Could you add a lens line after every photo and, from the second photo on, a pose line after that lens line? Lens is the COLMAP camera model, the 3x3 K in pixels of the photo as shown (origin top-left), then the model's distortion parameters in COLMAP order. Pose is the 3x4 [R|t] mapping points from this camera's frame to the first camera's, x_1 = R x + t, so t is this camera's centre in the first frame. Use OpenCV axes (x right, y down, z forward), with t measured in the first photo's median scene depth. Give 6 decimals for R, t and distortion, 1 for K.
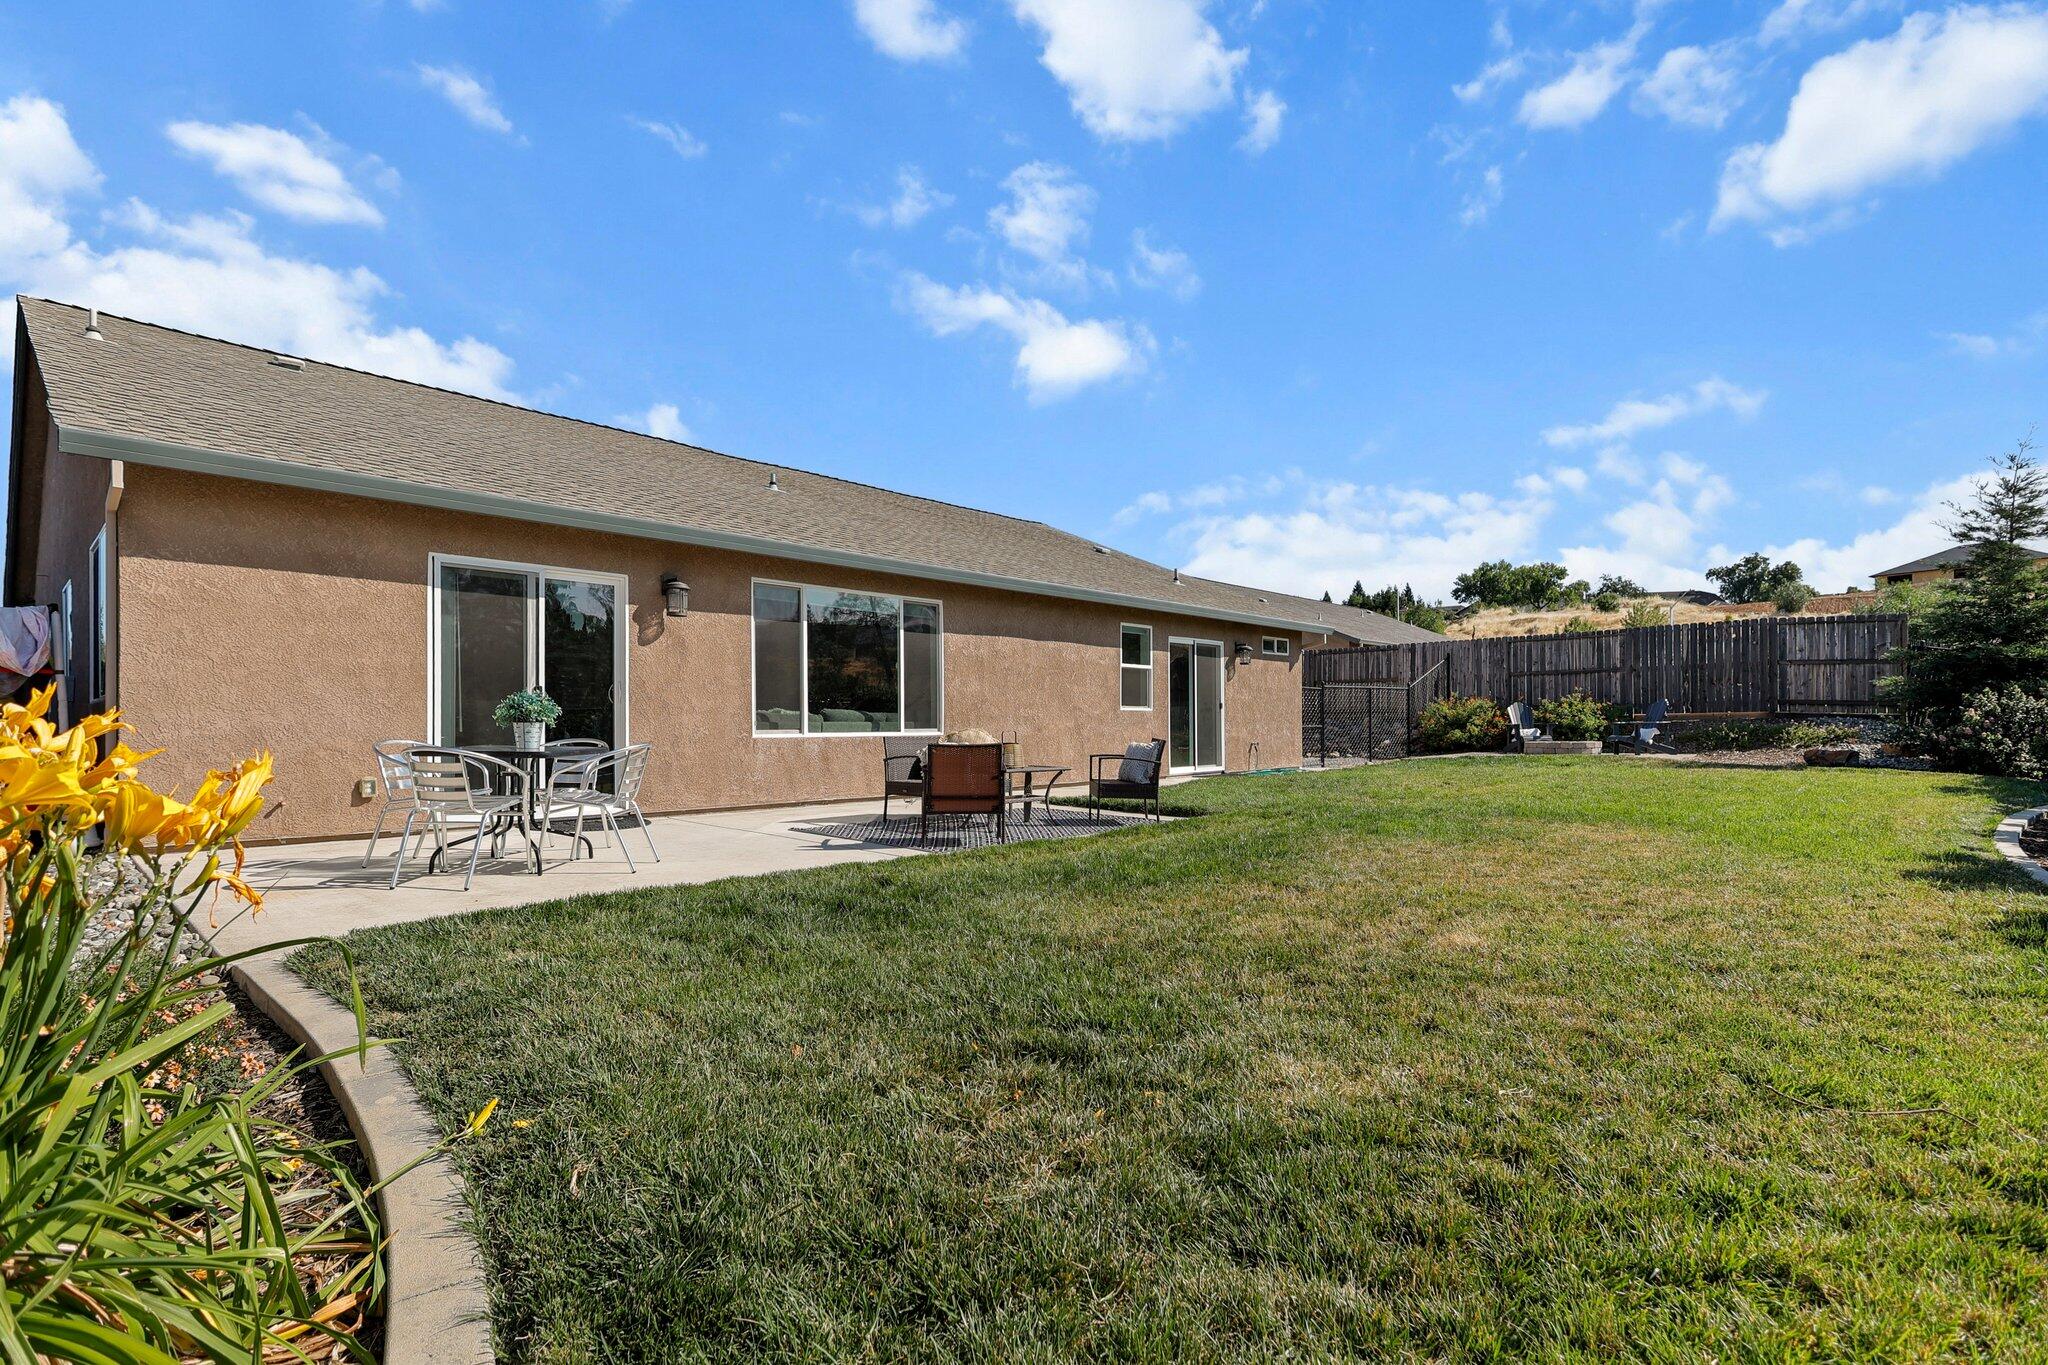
lens RADIAL K [[969.6, 0, 1007.3], [0, 969.6, 736.5], [0, 0, 1]] dist [0.001202, 0.000222]
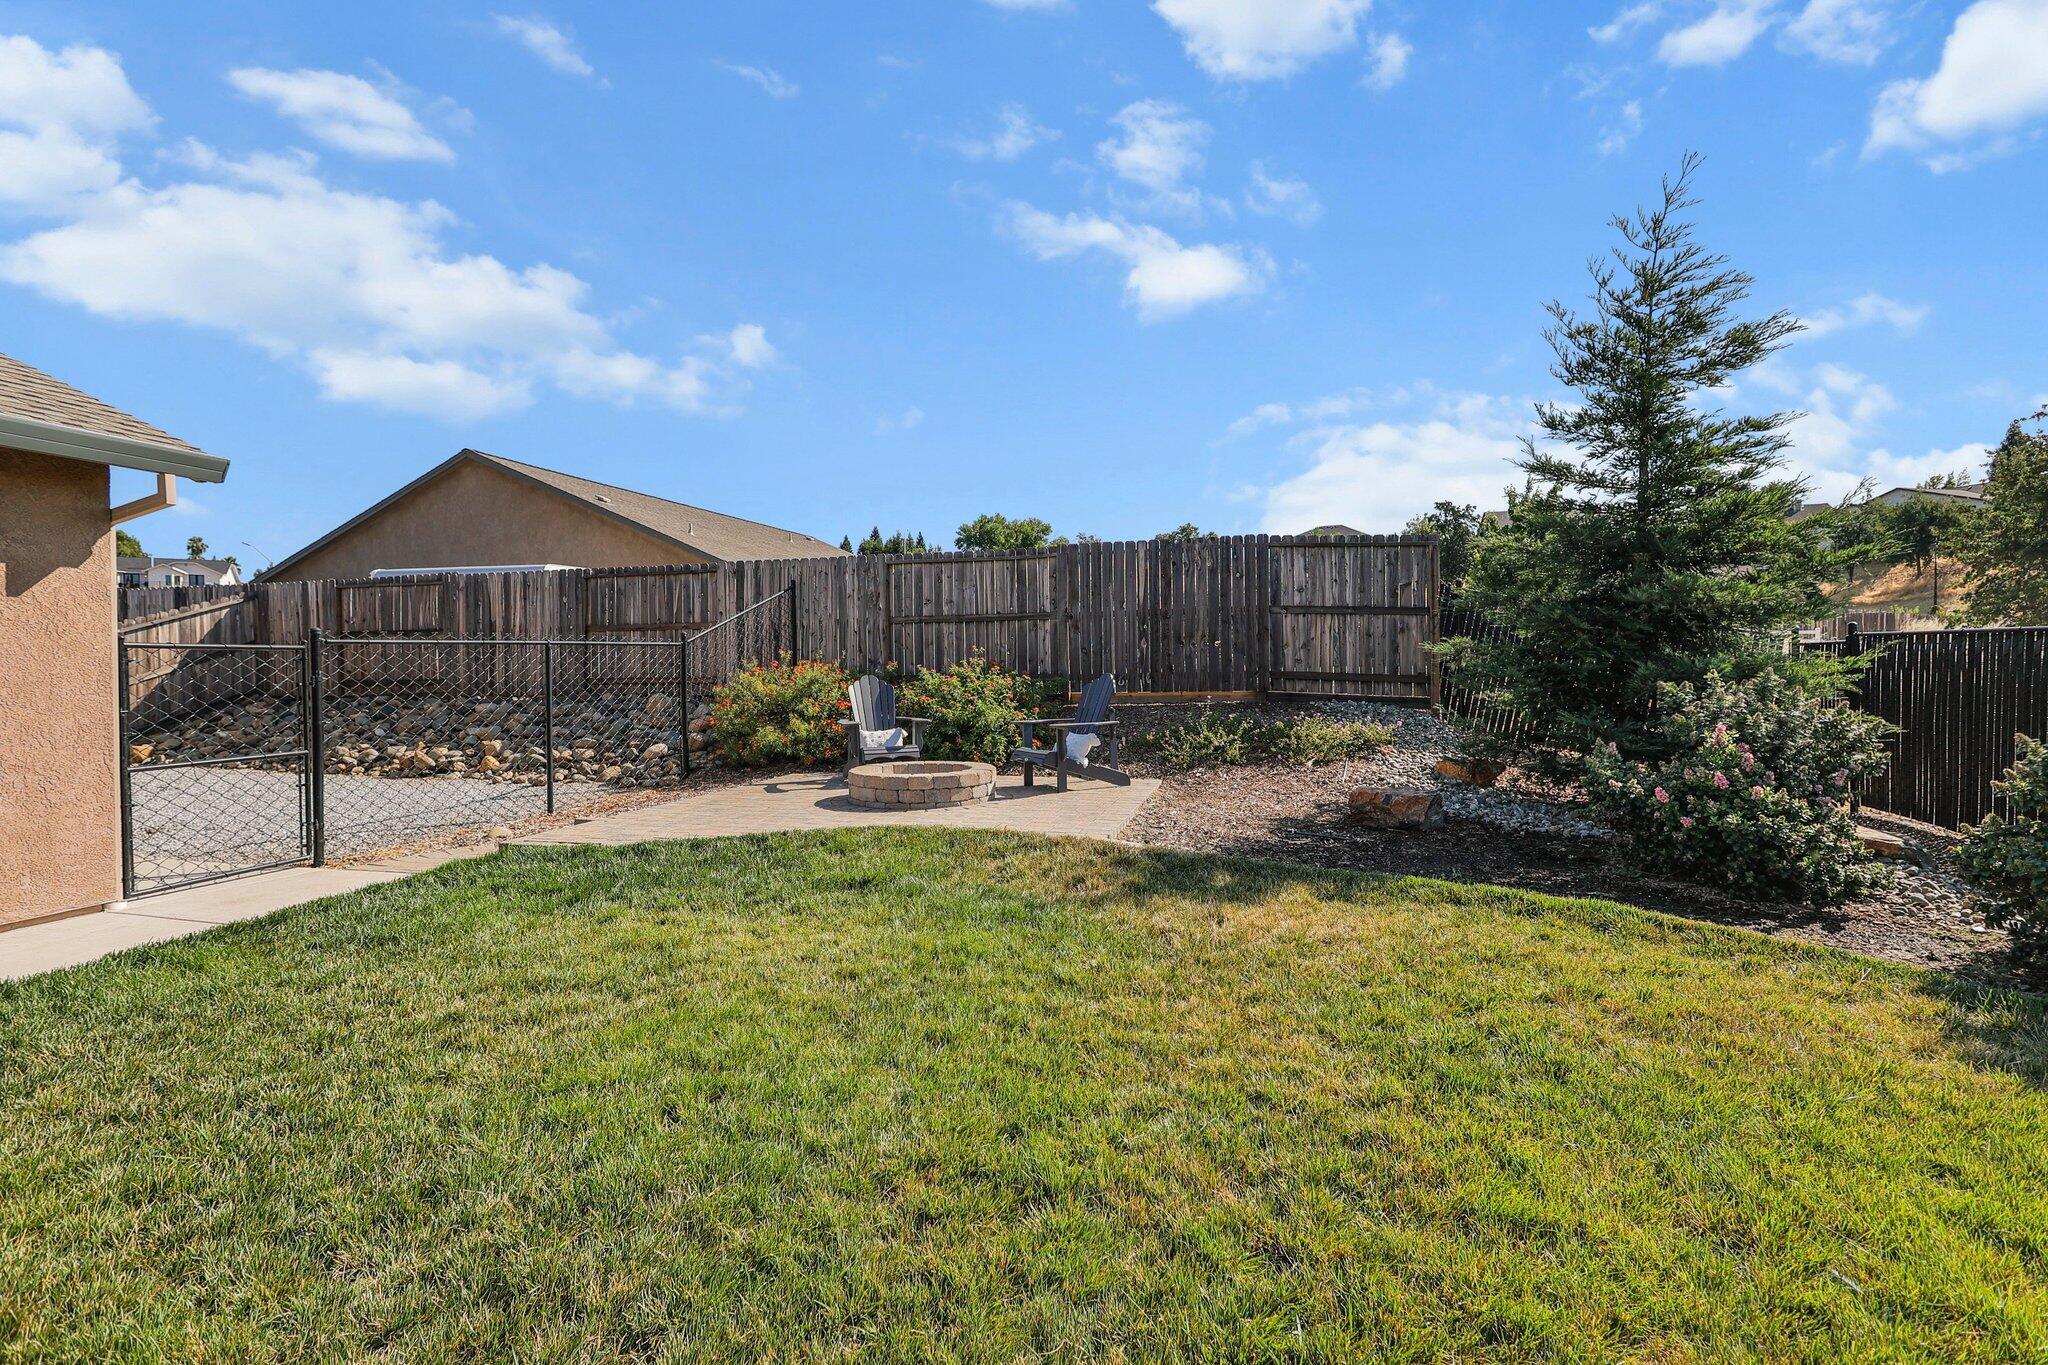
lens RADIAL K [[956.9, 0, 1021.3], [0, 956.9, 683.6], [0, 0, 1]] dist [0.002297, 0.000333]
pose [[0.884295, -0.010221, 0.466817, 0.399288], [0.007219, 0.999940, 0.008219, -0.037997], [-0.466873, -0.003899, 0.884316, 0.574220]]
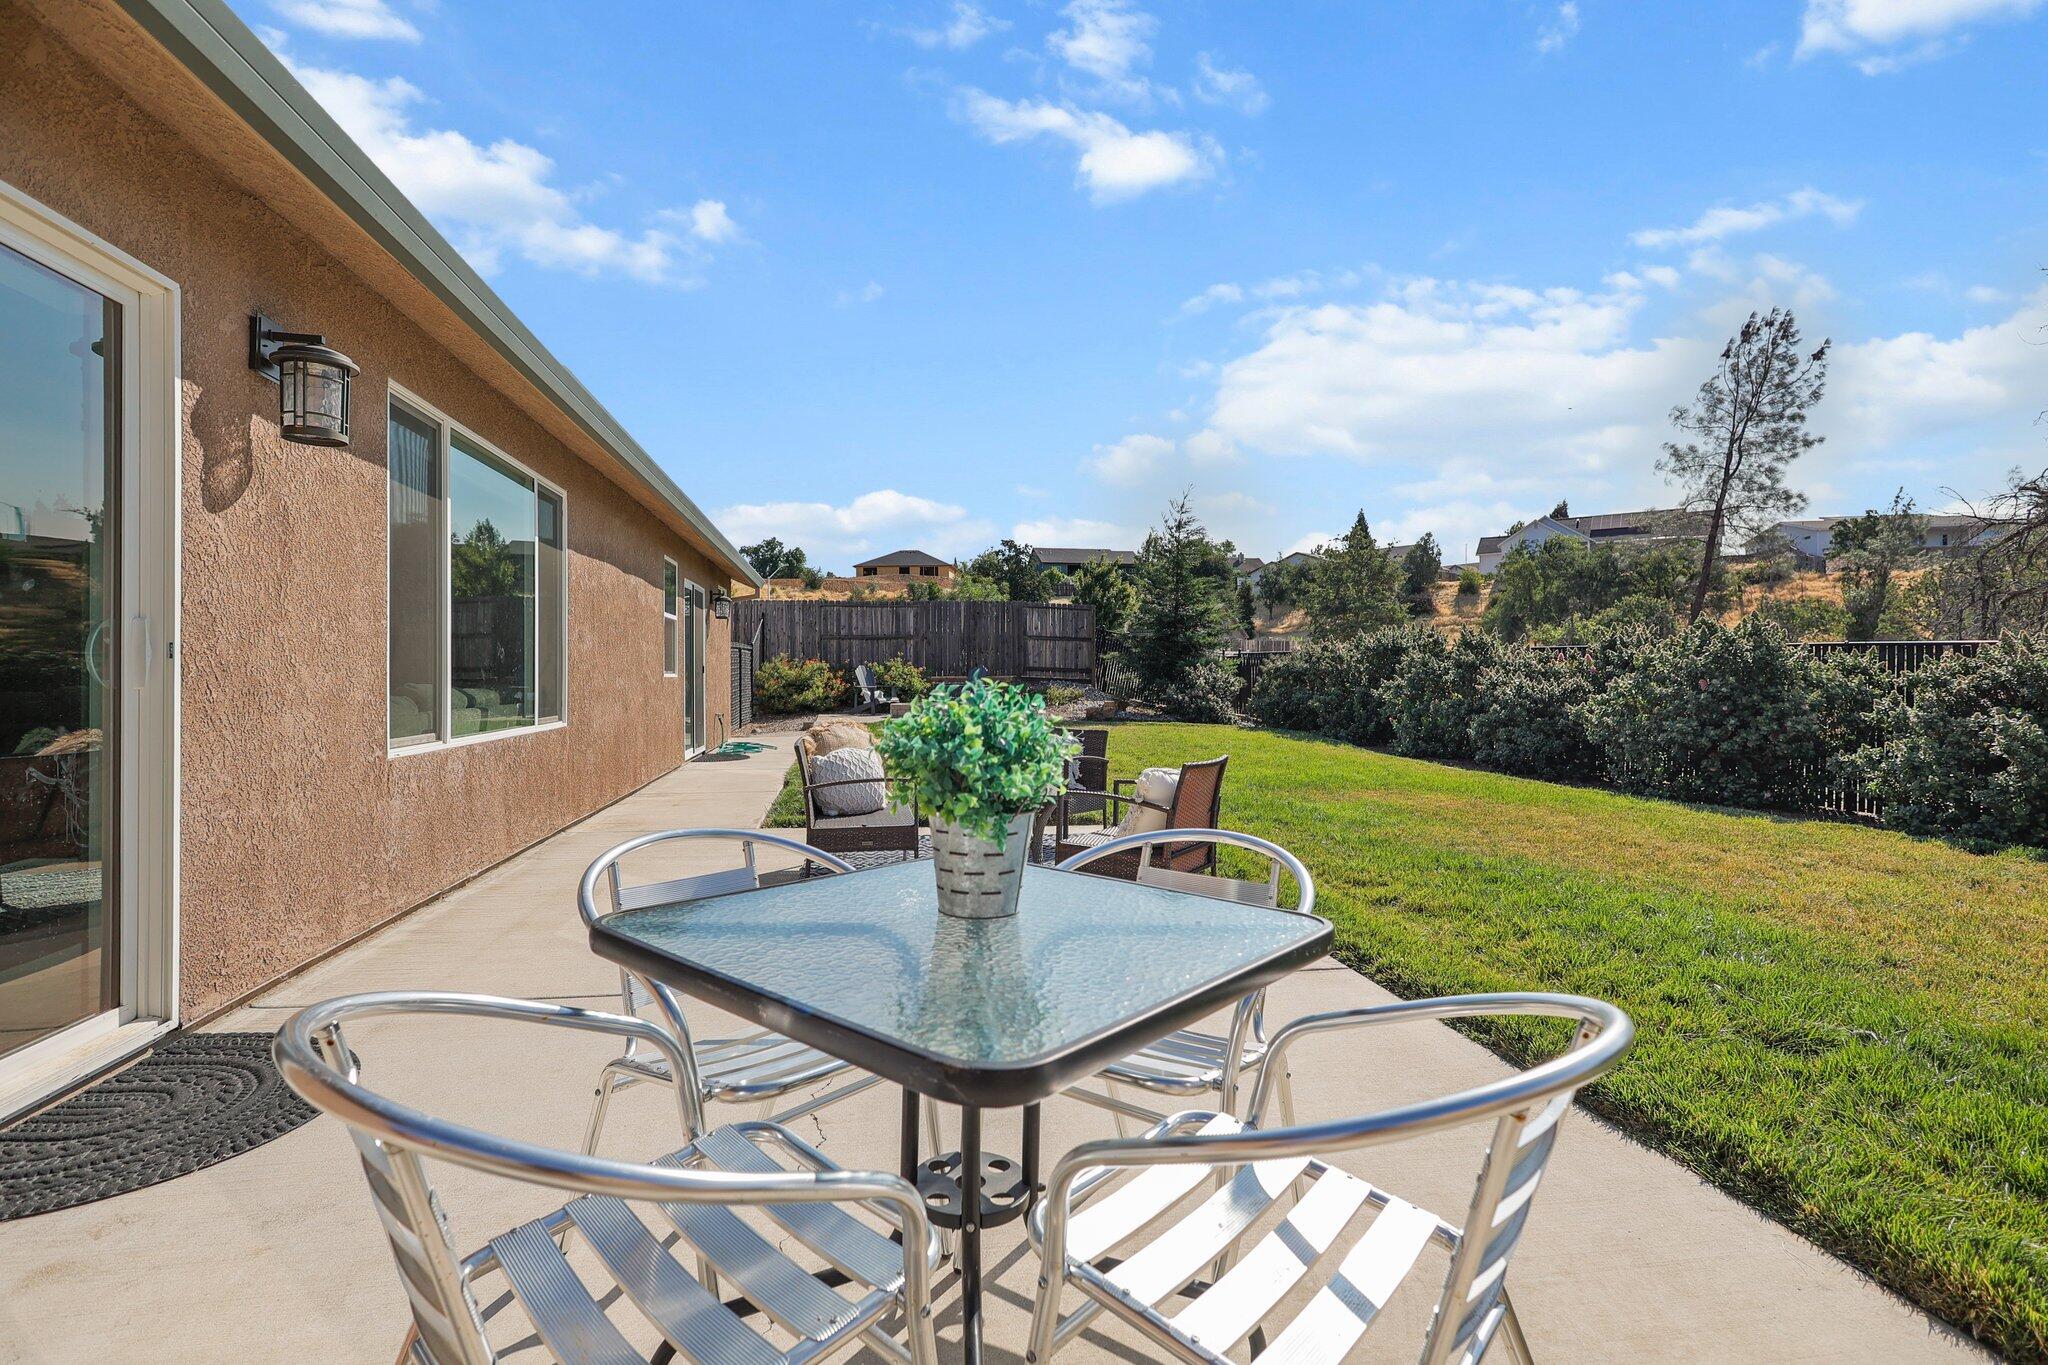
lens RADIAL K [[965.9, 0, 1019.6], [0, 965.9, 673.9], [0, 0, 1]] dist [-0.000367, 0.000531]
pose [[0.592882, 0.005572, 0.805270, -0.226665], [0.005456, 0.999925, -0.010935, -0.015455], [-0.805271, 0.010877, 0.592807, 0.274620]]
